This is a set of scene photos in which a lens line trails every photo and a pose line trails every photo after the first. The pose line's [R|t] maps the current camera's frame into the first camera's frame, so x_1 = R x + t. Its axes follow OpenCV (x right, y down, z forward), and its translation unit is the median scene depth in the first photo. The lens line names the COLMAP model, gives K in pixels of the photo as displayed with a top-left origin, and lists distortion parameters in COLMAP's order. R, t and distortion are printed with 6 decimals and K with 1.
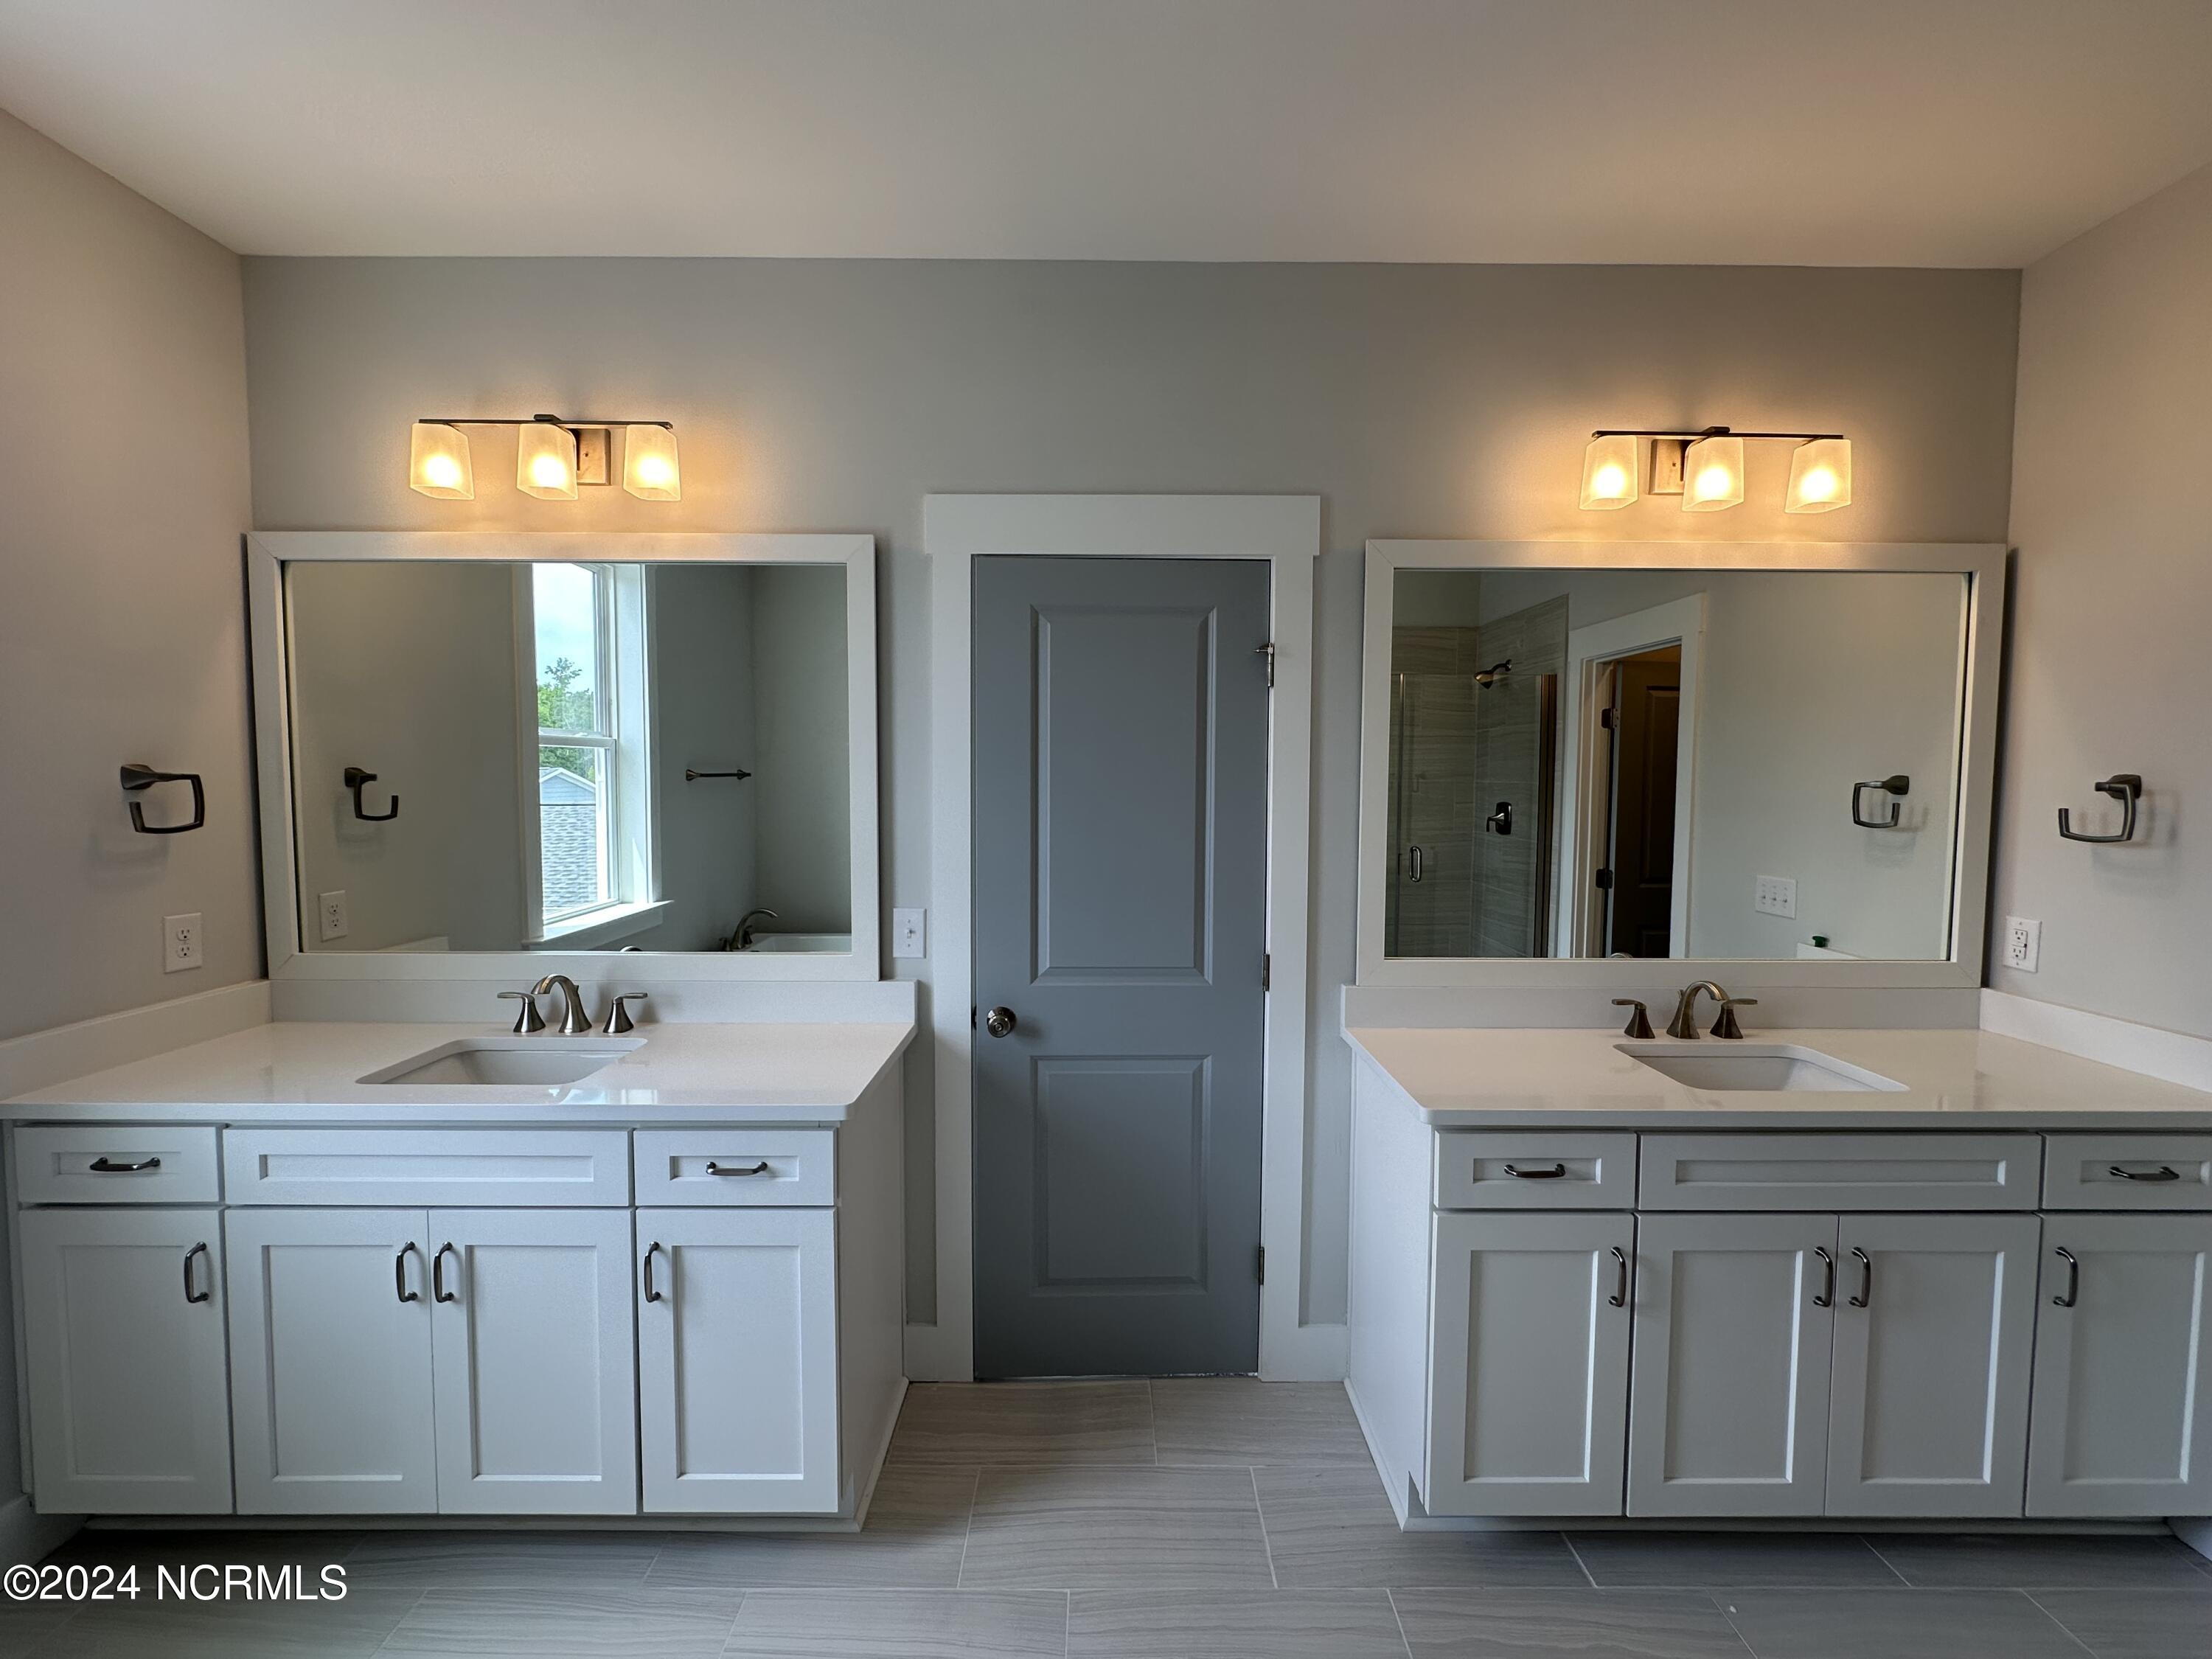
lens RADIAL K [[885.1, 0, 1105.4], [0, 885.1, 825.2], [0, 0, 1]] dist [-0.002418, 0.000320]
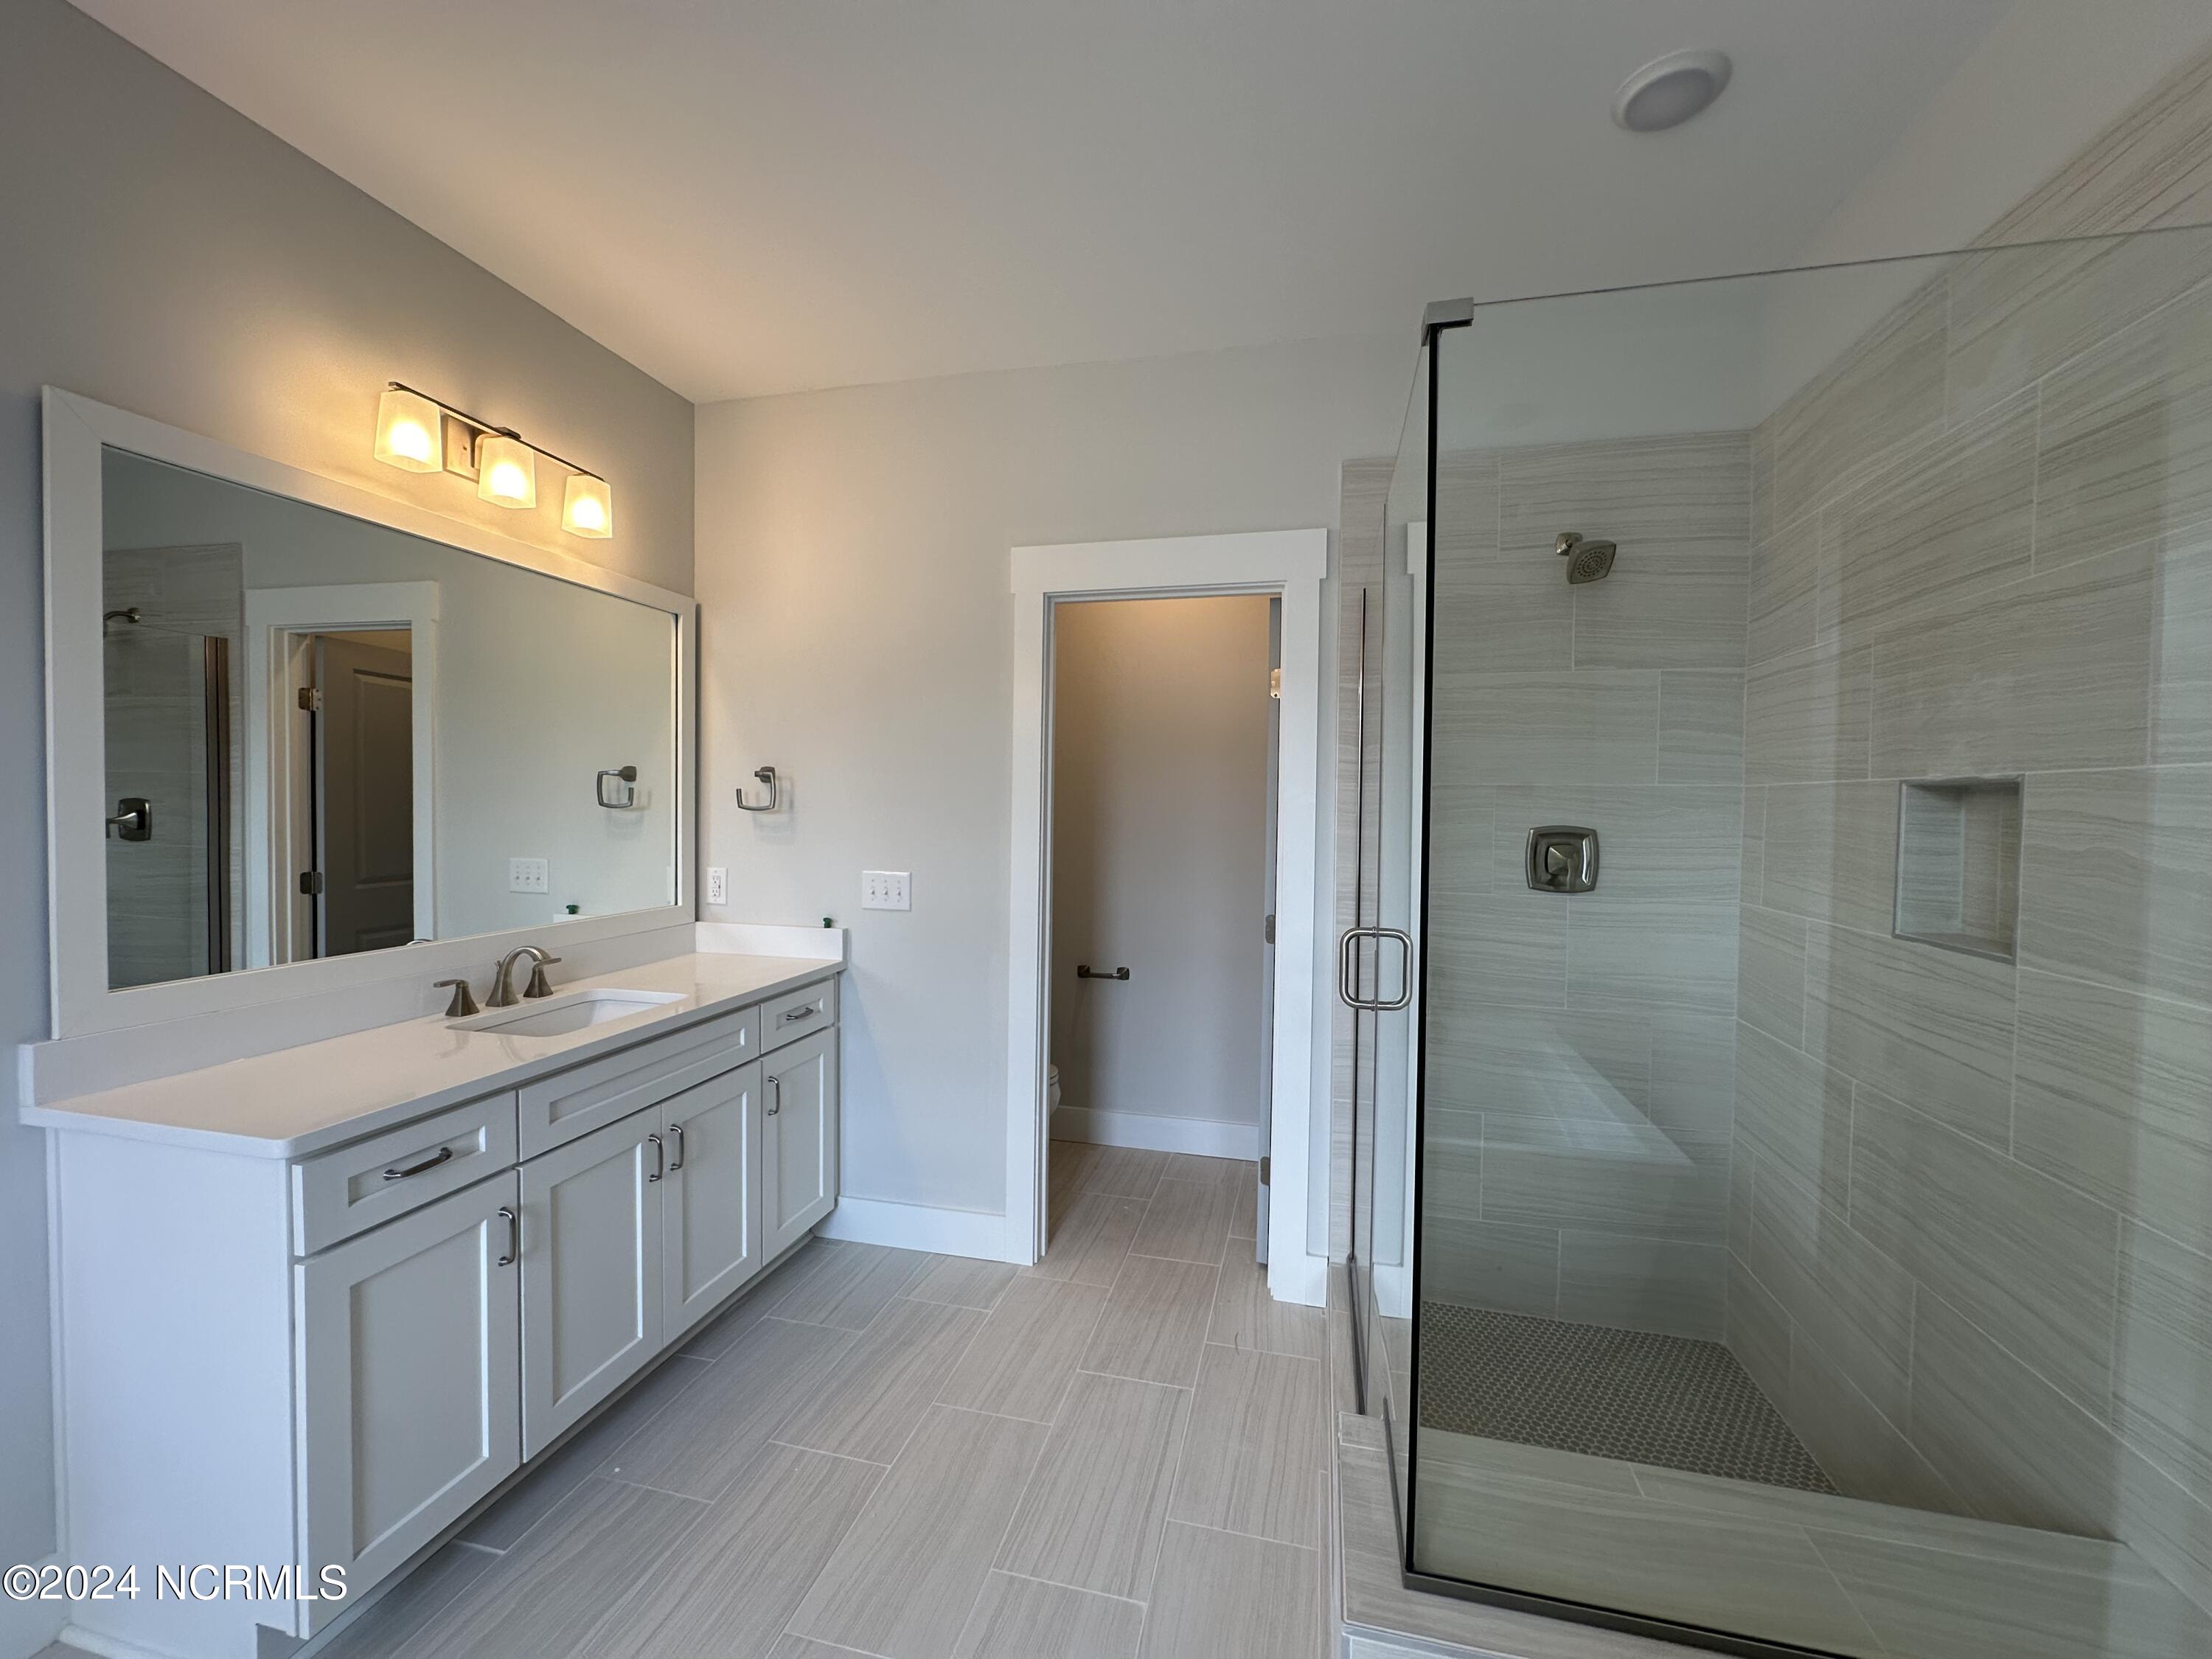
lens RADIAL K [[885.1, 0, 1105.4], [0, 885.1, 825.2], [0, 0, 1]] dist [-0.002418, 0.000320]
pose [[0.241160, -0.024946, 0.970165, -0.185653], [0.038412, 0.999132, 0.016143, 0.039776], [-0.969725, 0.033373, 0.241909, 0.055852]]
